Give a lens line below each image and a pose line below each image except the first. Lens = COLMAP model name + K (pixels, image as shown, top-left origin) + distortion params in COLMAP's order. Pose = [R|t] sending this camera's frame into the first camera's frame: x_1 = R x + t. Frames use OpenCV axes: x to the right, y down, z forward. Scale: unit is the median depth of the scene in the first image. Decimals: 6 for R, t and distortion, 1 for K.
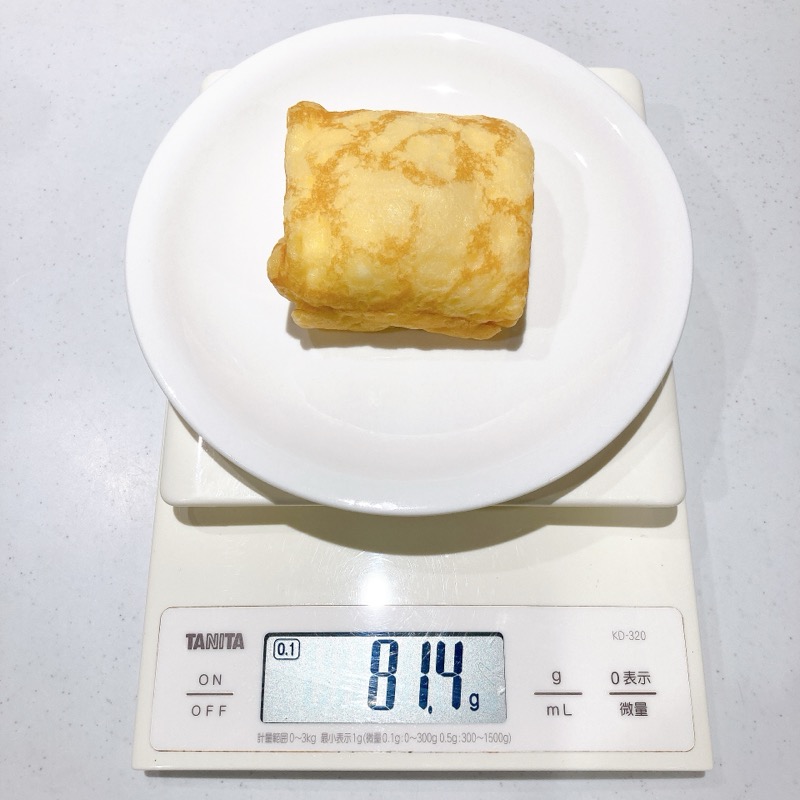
lens RADIAL K [[885.5, 0, 400.0], [0, 885.5, 400.0], [0, 0, 1]] dist [0.221659, -1.110559]
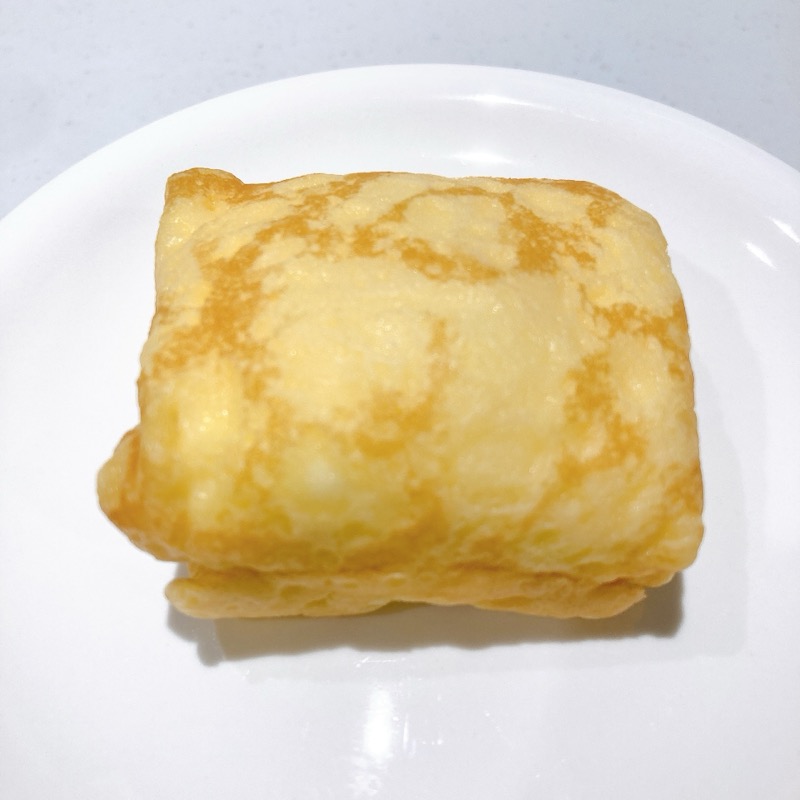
lens RADIAL K [[885.5, 0, 400.0], [0, 885.5, 400.0], [0, 0, 1]] dist [0.221659, -1.110559]
pose [[0.997958, -0.061378, 0.017702, -0.010416], [0.063869, 0.963746, -0.259066, -0.067980], [-0.001159, 0.259667, 0.965698, 0.573935]]
